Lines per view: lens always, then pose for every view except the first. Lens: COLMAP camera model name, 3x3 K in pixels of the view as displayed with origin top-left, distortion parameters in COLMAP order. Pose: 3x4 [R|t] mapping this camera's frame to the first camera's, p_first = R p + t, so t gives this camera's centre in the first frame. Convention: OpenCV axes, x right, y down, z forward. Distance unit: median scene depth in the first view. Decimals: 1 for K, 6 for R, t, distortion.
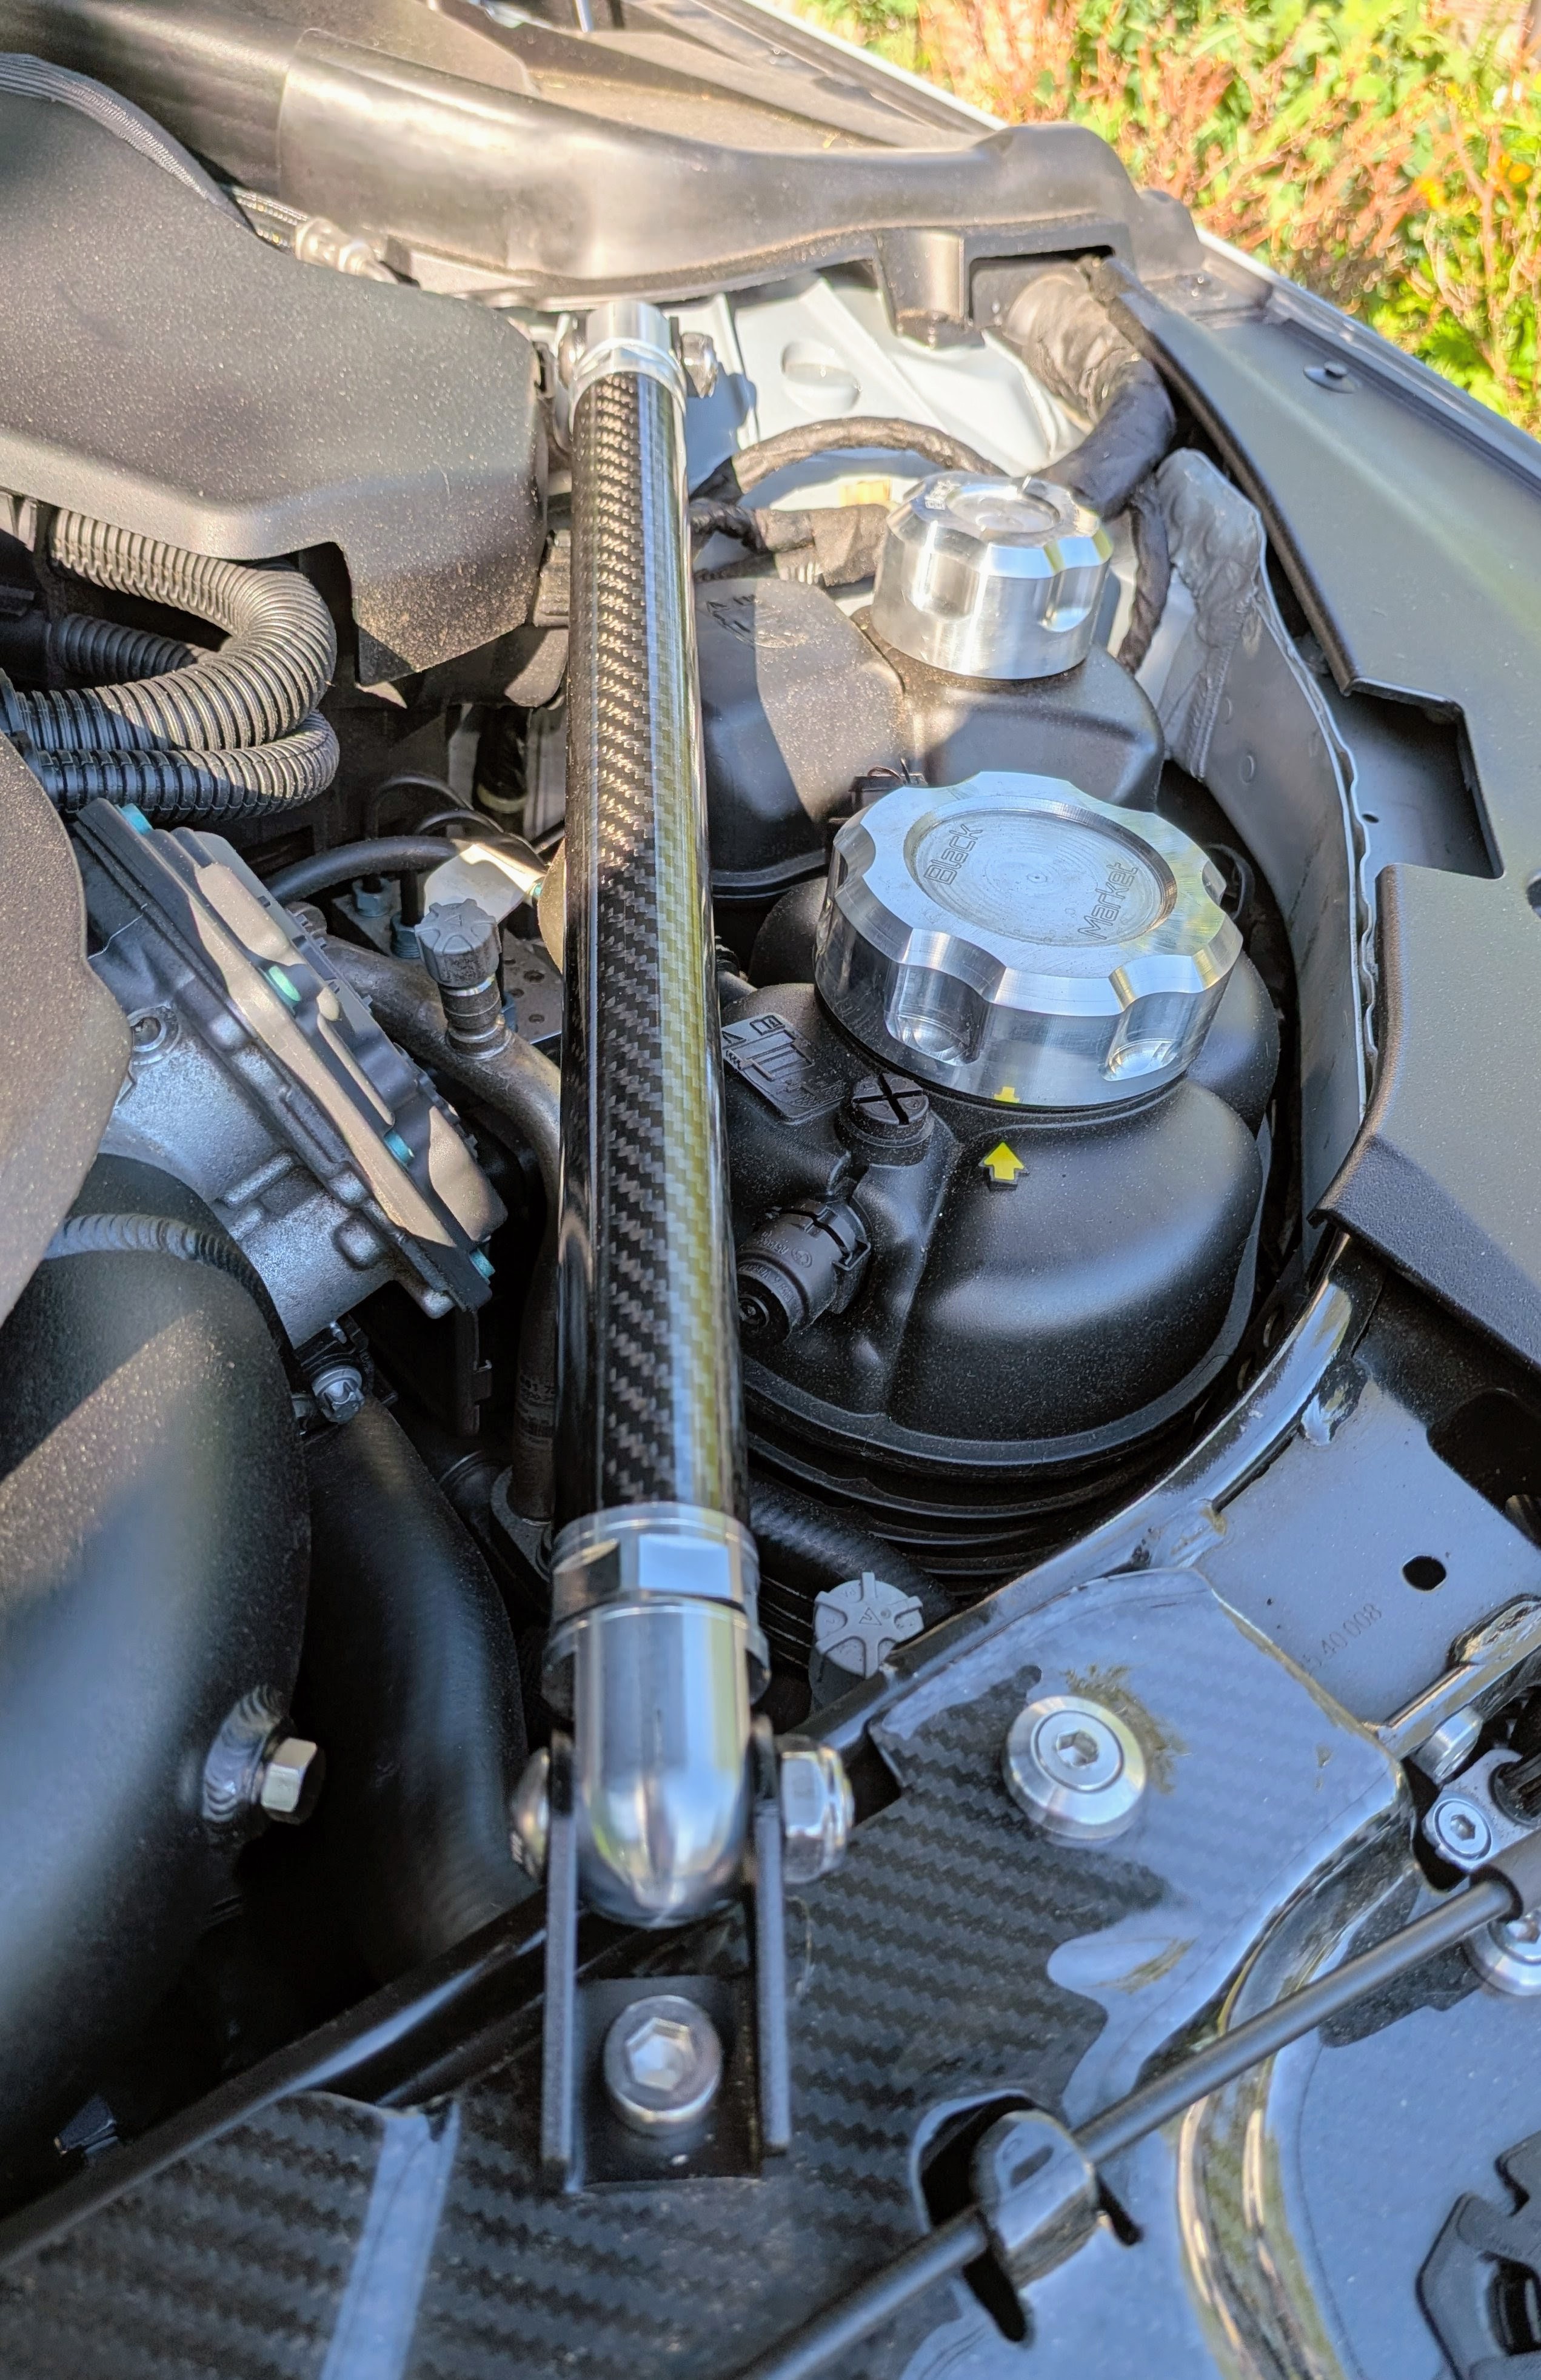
lens RADIAL K [[1715.3, 0, 770.5], [0, 1715.3, 1190.0], [0, 0, 1]] dist [0.000292, -0.000748]
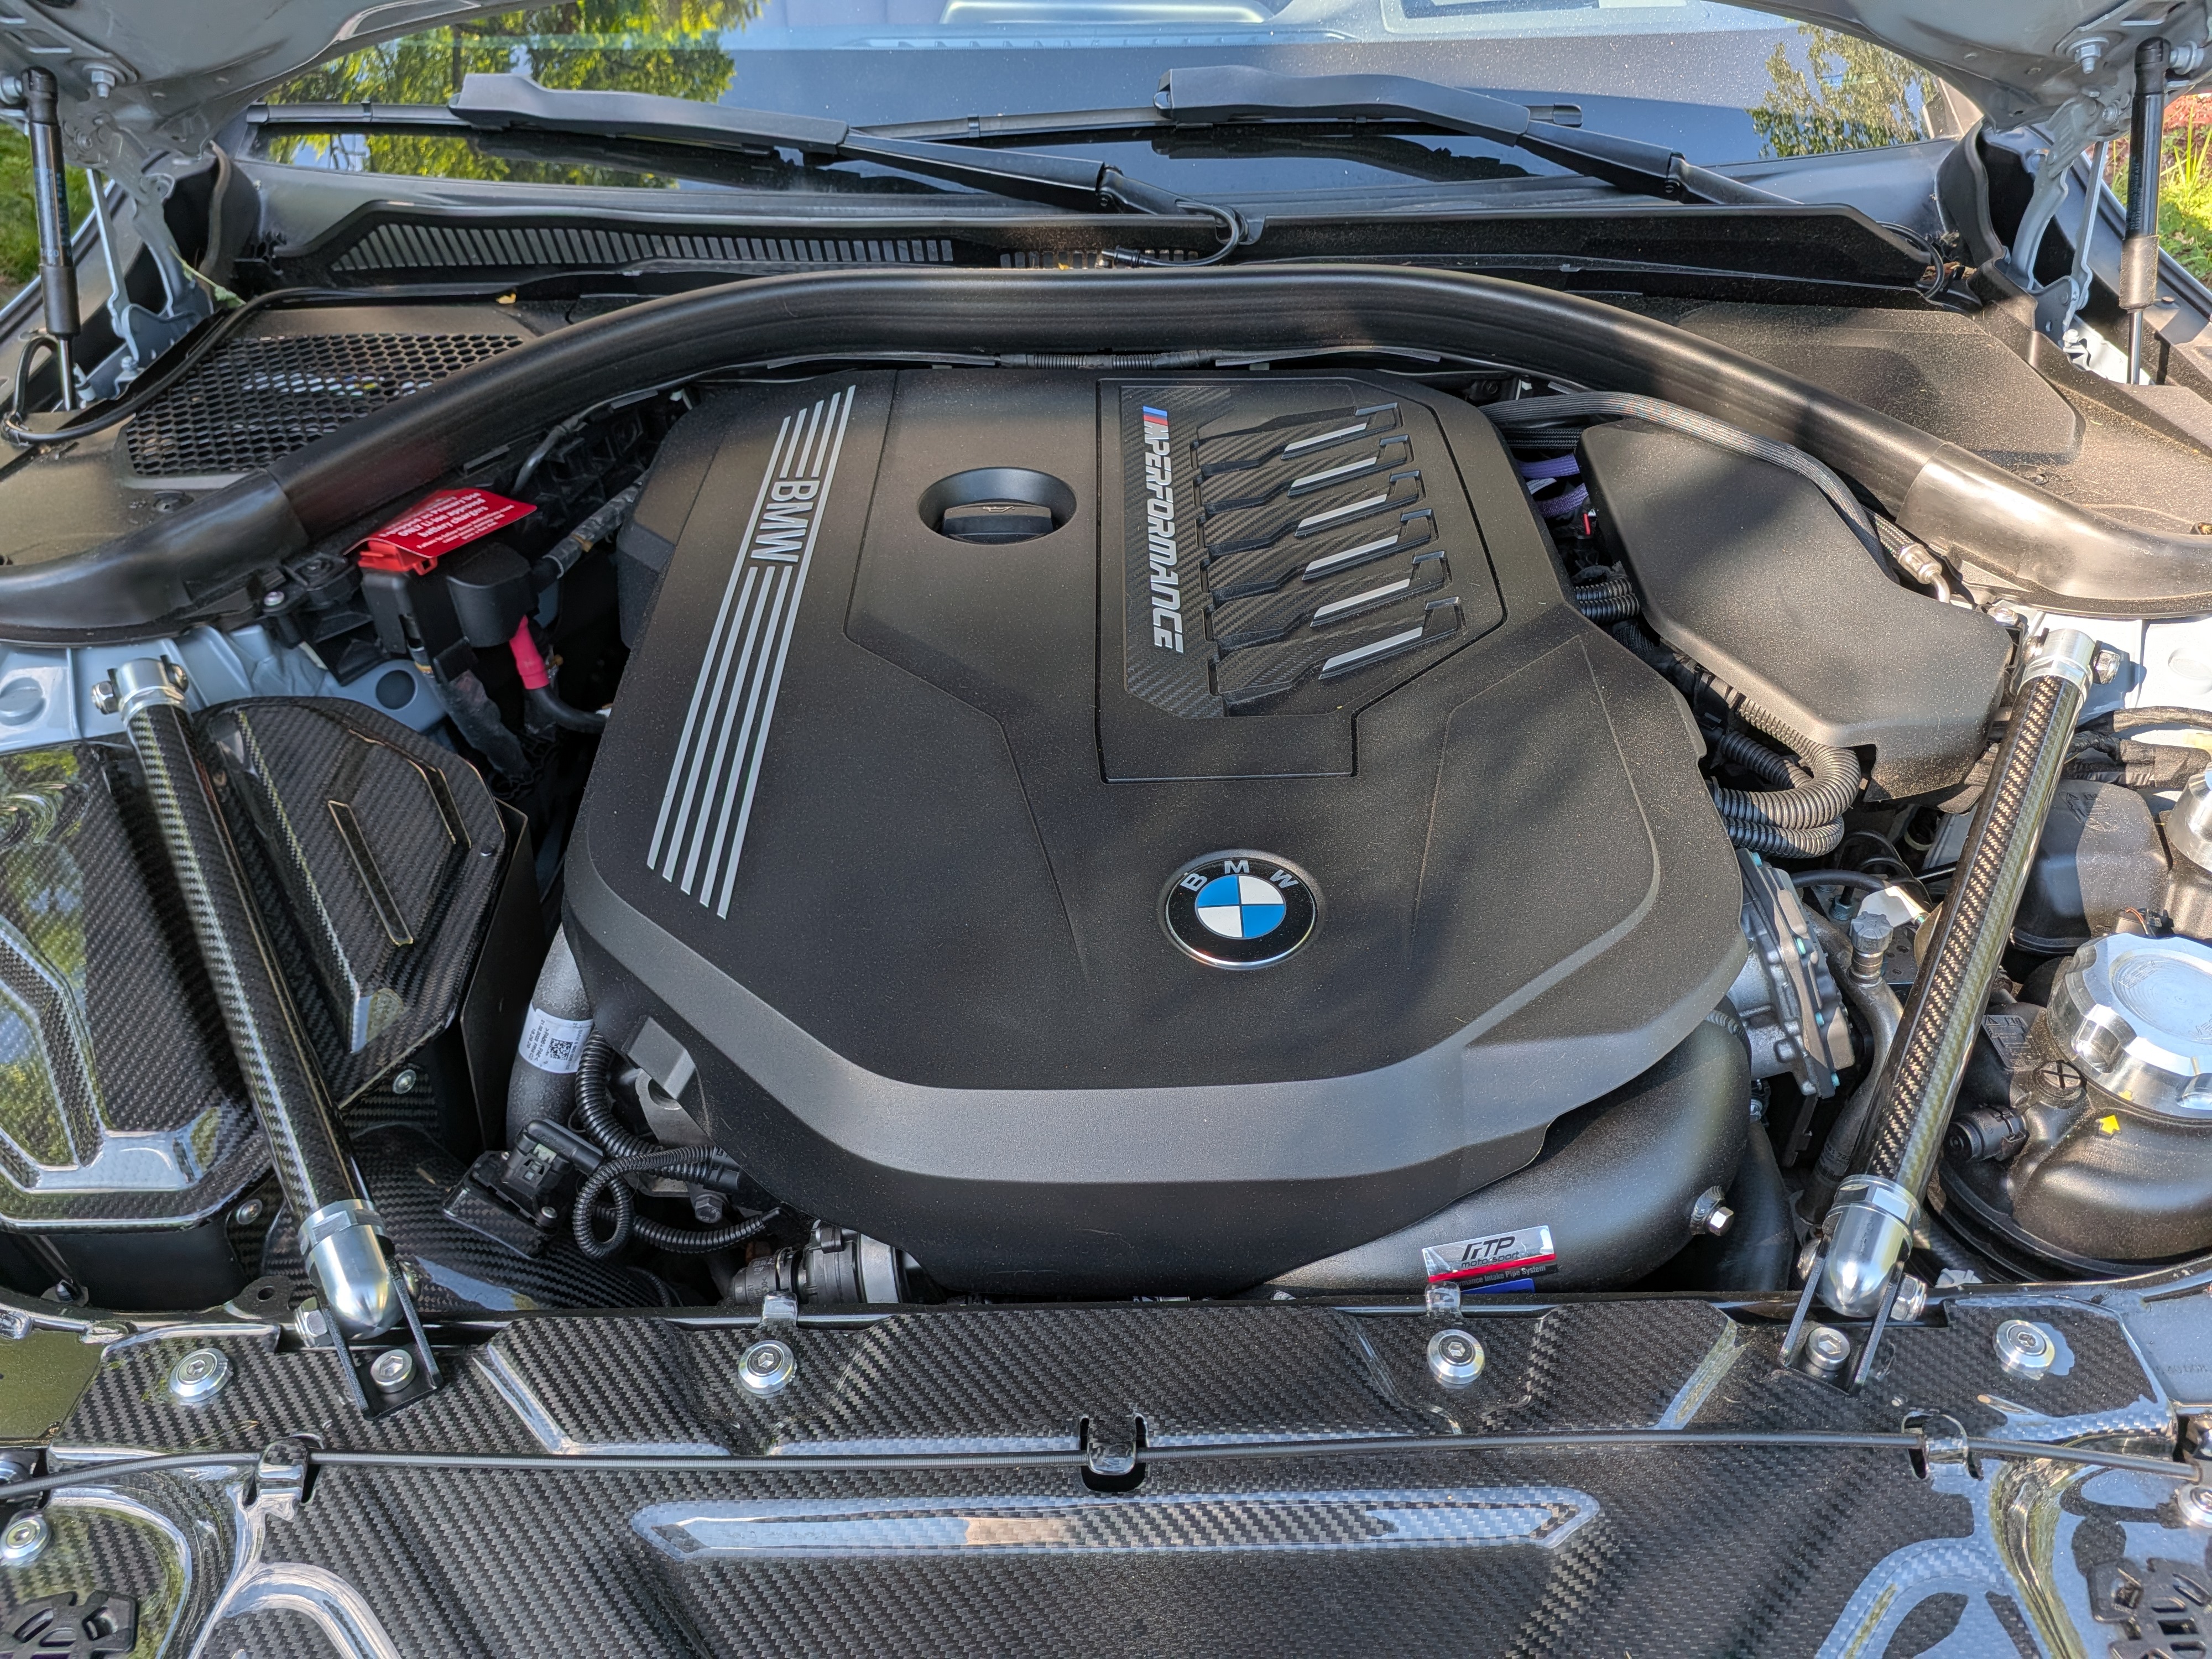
lens RADIAL K [[1565.6, 0, 1103.0], [0, 1565.6, 846.2], [0, 0, 1]] dist [0.004565, -0.043845]
pose [[0.784272, 0.287821, -0.549615, 0.114710], [-0.326752, 0.944682, 0.028450, 0.010900], [0.527400, 0.157275, 0.834933, -1.248717]]
